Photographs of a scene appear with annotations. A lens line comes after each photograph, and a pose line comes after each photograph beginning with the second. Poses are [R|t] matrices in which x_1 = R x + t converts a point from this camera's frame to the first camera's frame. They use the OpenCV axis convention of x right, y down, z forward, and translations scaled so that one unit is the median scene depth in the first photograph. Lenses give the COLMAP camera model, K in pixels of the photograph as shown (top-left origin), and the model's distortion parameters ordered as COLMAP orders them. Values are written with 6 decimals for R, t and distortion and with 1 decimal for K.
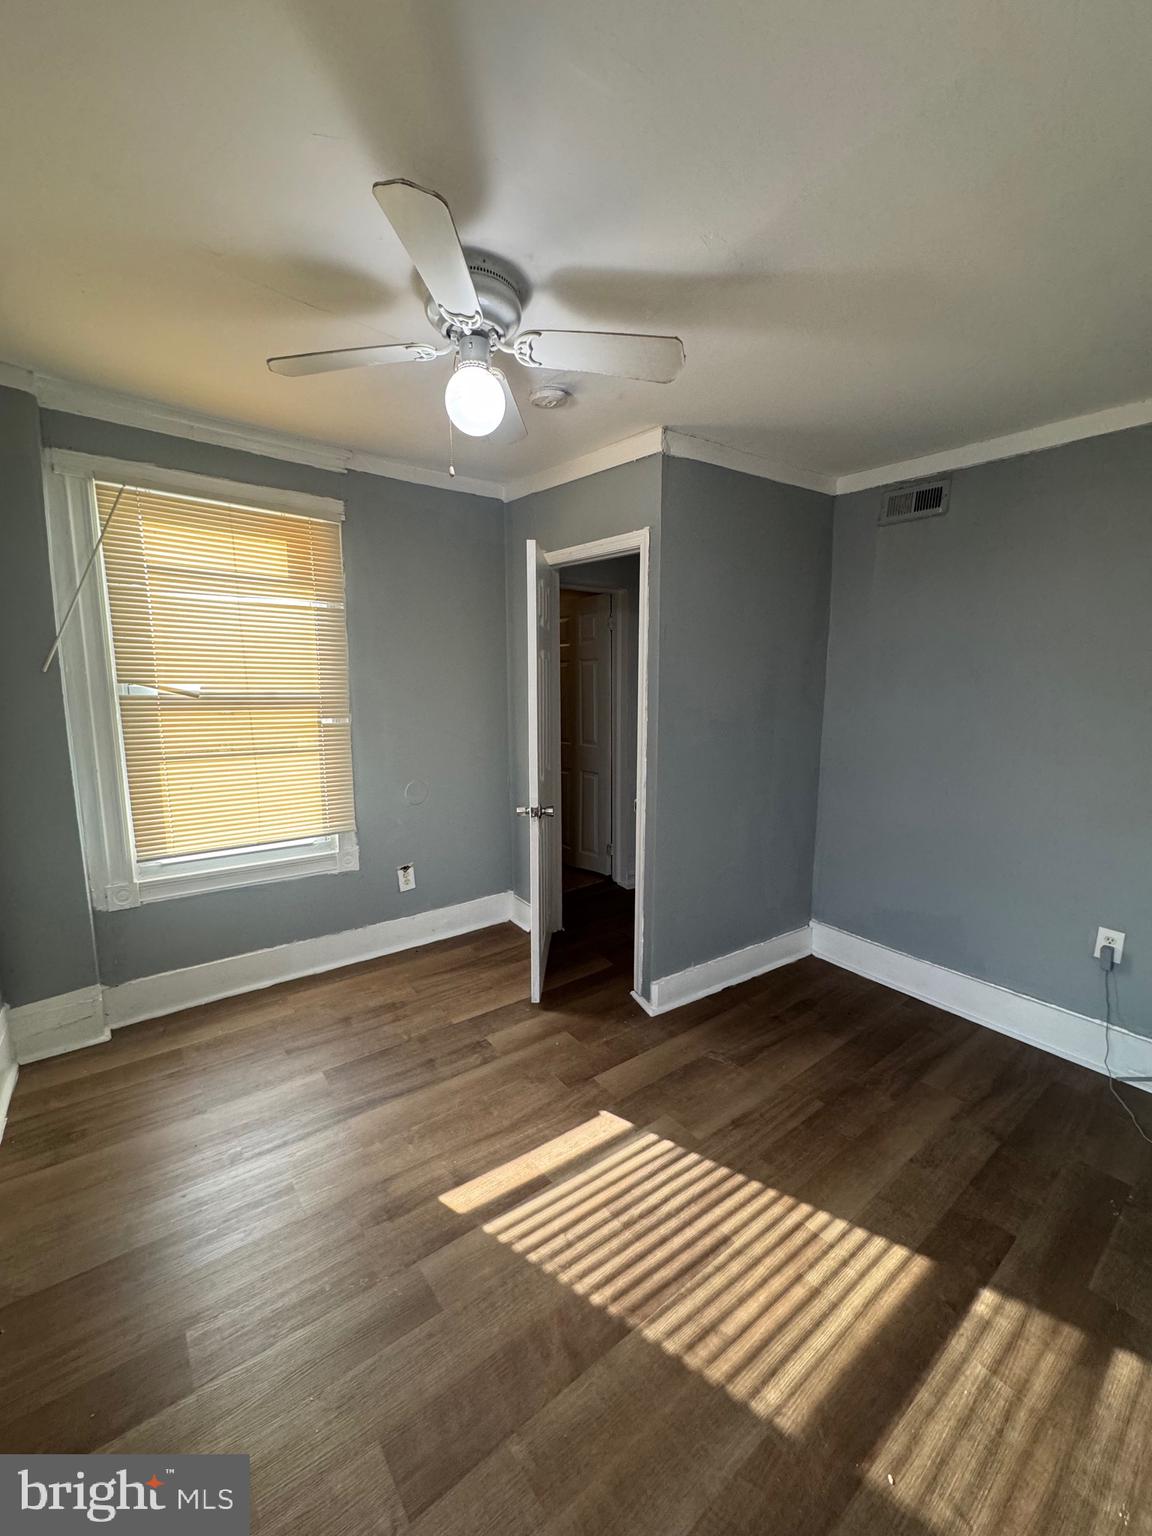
lens RADIAL K [[608.8, 0, 573.7], [0, 608.8, 767.6], [0, 0, 1]] dist [-0.000842, 0.000730]
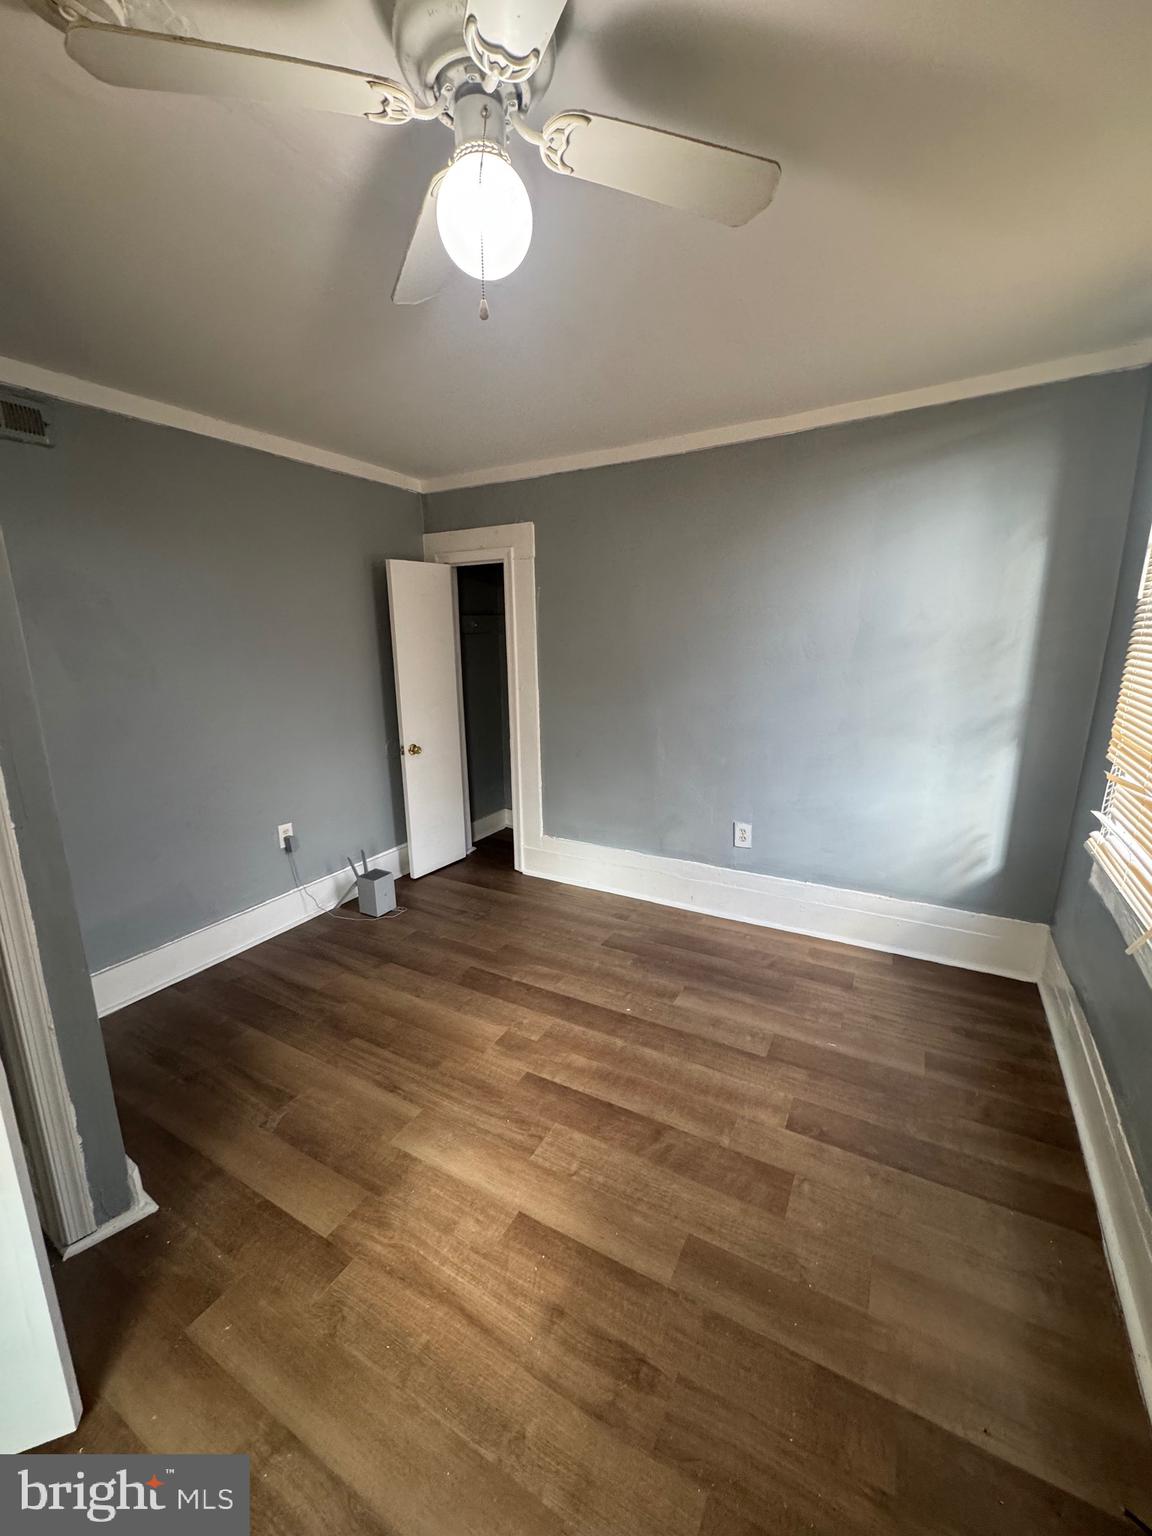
lens RADIAL K [[608.8, 0, 573.7], [0, 608.8, 767.6], [0, 0, 1]] dist [-0.000842, 0.000730]
pose [[-0.390298, -0.209833, 0.896458, -0.632416], [0.146533, 0.947114, 0.285487, -0.166284], [-0.908953, 0.242786, -0.338909, 0.911040]]
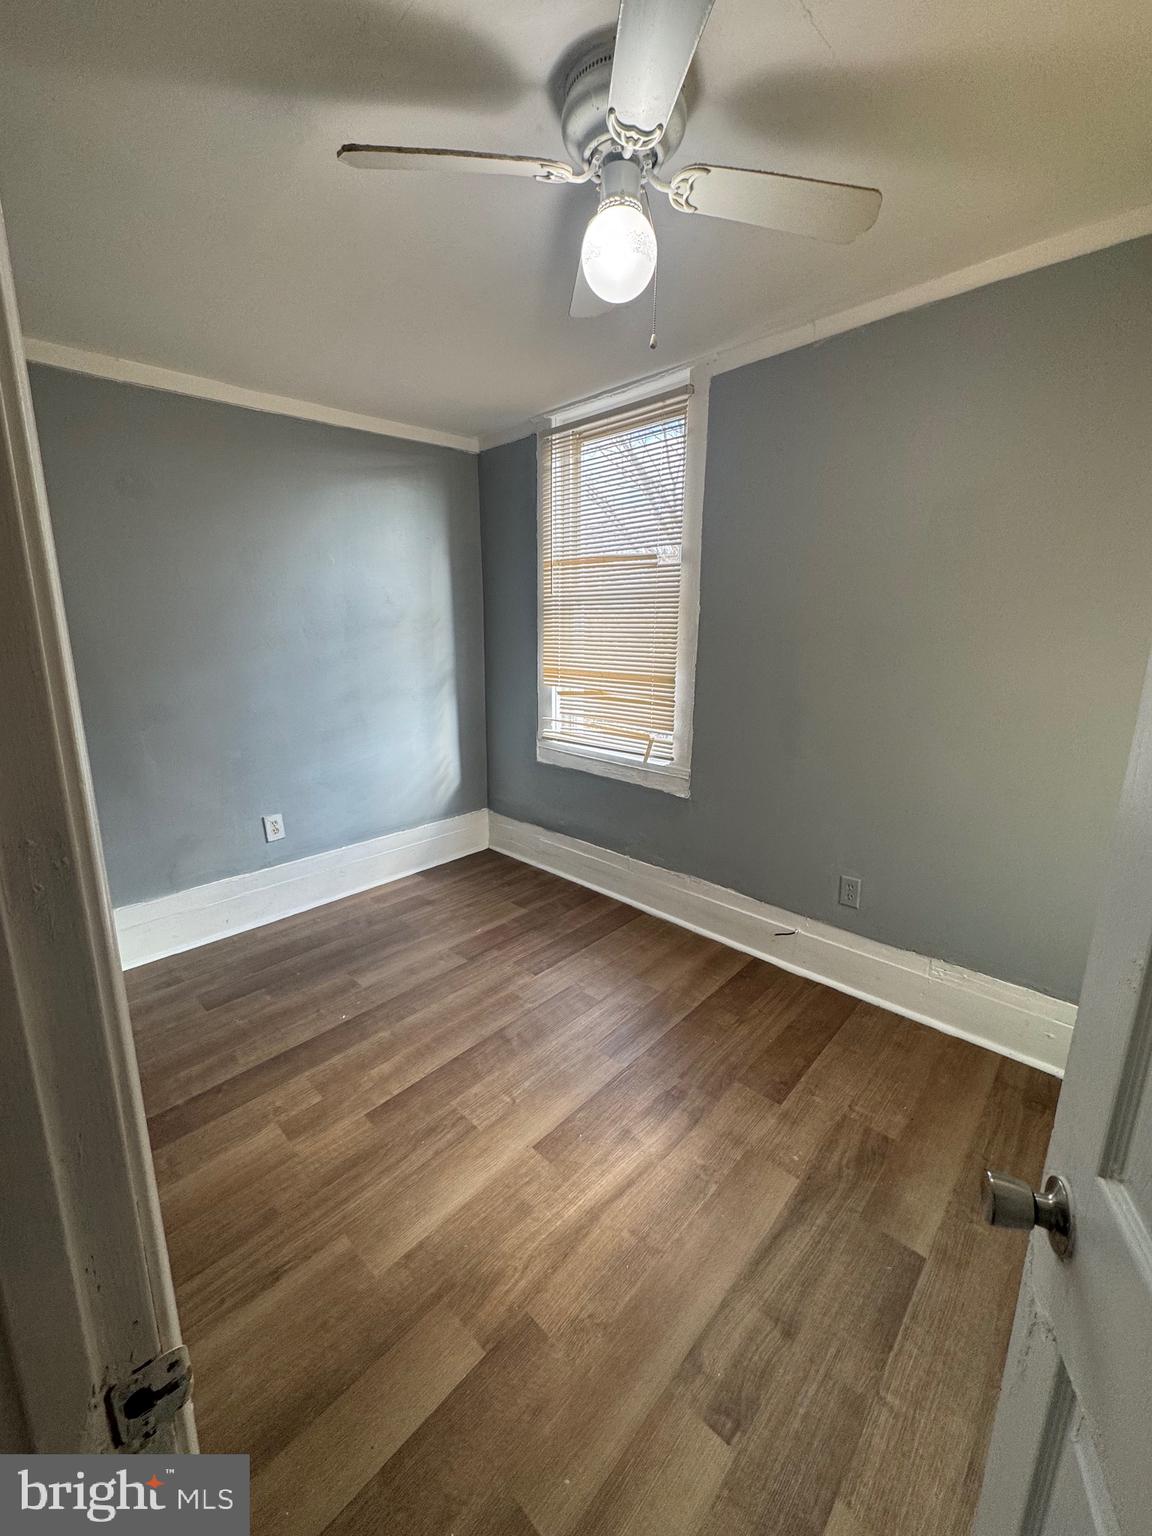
lens RADIAL K [[608.8, 0, 573.7], [0, 608.8, 767.6], [0, 0, 1]] dist [-0.000842, 0.000730]
pose [[-0.988761, 0.026808, -0.147083, 0.021004], [-0.029640, 0.929116, 0.368598, -0.194282], [0.146539, 0.368814, -0.917879, 1.416219]]
